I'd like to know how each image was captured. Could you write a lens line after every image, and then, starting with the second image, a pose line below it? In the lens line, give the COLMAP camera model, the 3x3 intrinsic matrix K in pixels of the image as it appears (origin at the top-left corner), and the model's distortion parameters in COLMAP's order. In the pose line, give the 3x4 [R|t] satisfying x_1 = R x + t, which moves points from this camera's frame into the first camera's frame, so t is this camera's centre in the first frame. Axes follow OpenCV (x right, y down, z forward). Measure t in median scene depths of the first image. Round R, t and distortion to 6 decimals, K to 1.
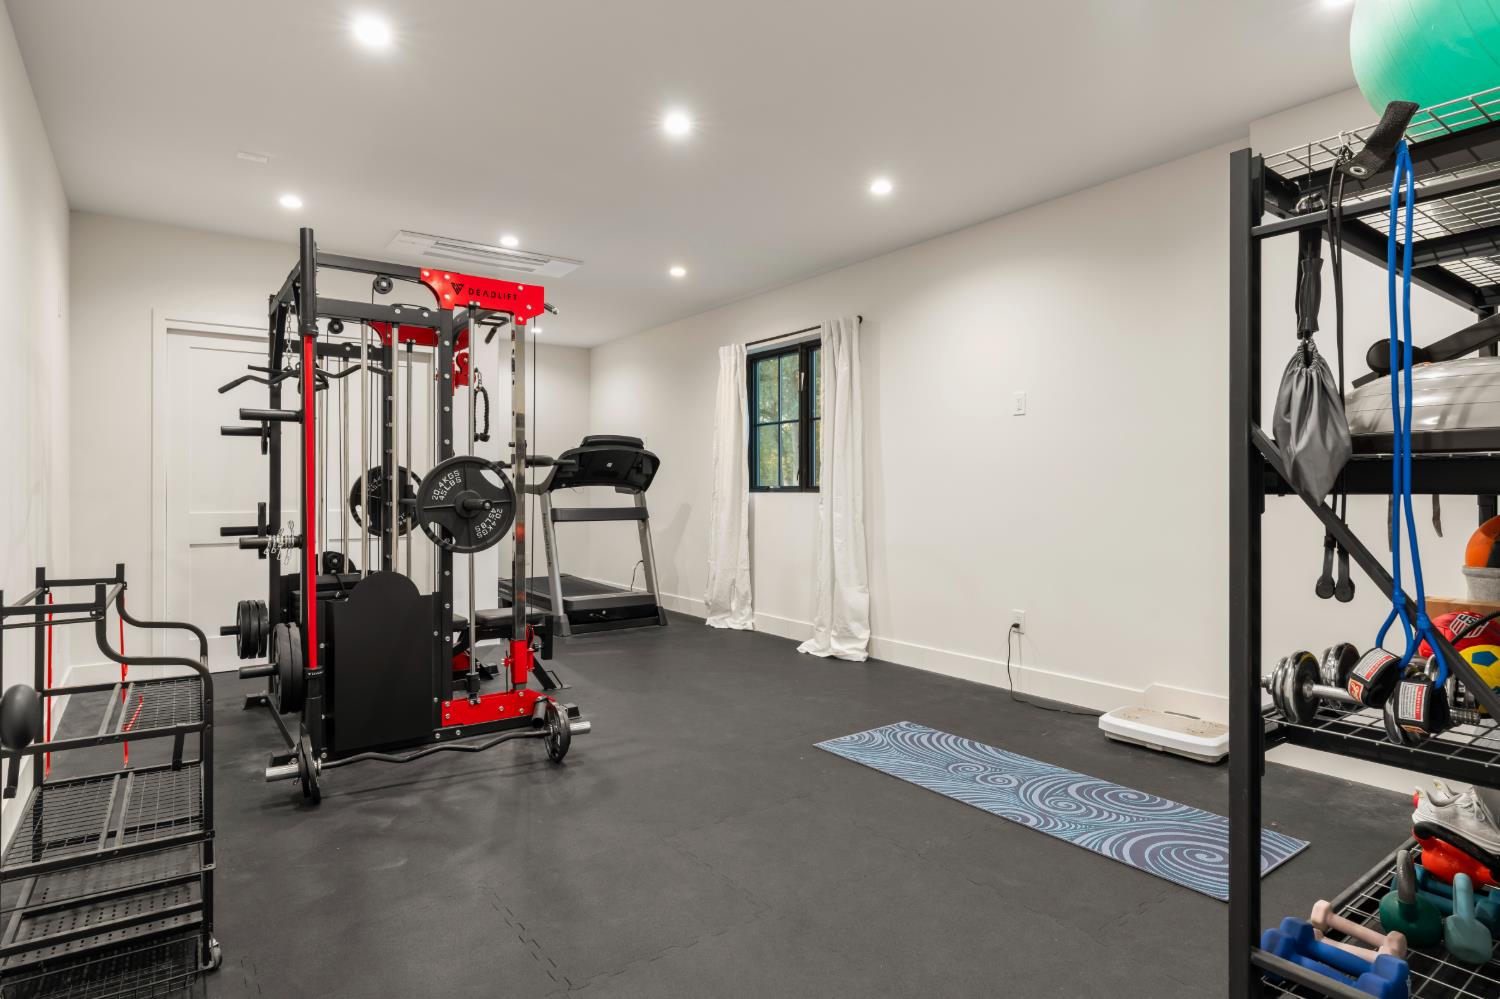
lens RADIAL K [[810.0, 0, 750.0], [0, 810.0, 499.5], [0, 0, 1]] dist [0.000054, 0.000001]
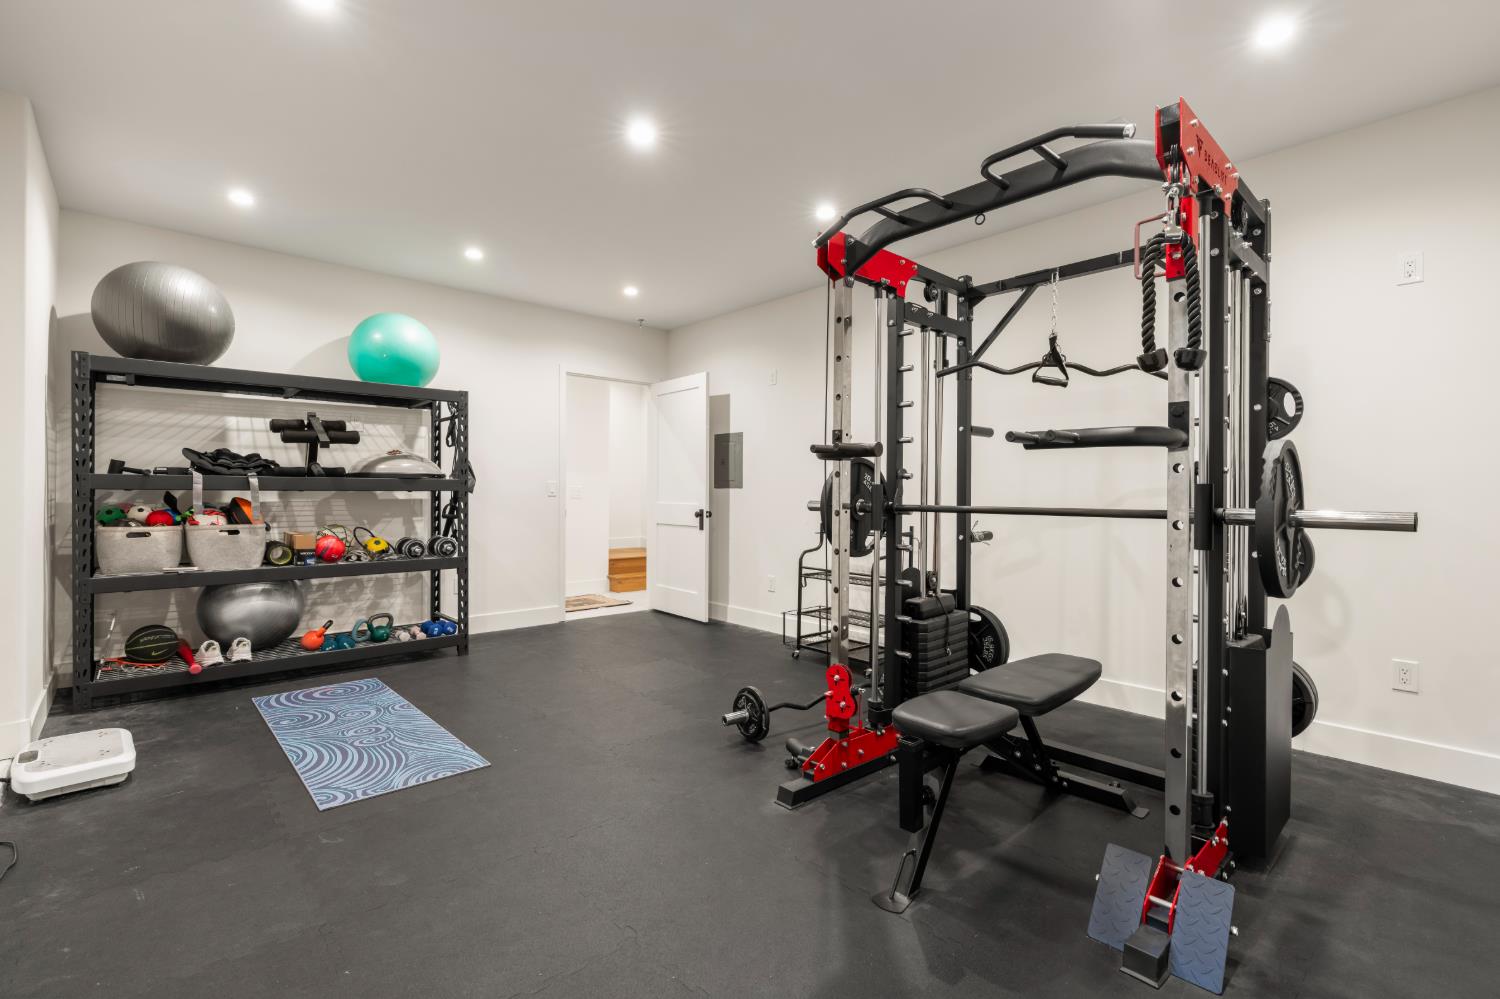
lens RADIAL K [[674.9, 0, 750.0], [0, 674.9, 499.5], [0, 0, 1]] dist [0.001833, 0.000134]
pose [[-0.993131, -0.004636, -0.116919, -0.127235], [-0.005655, 0.999949, 0.008387, -0.008314], [0.116874, 0.008991, -0.993106, 1.845349]]
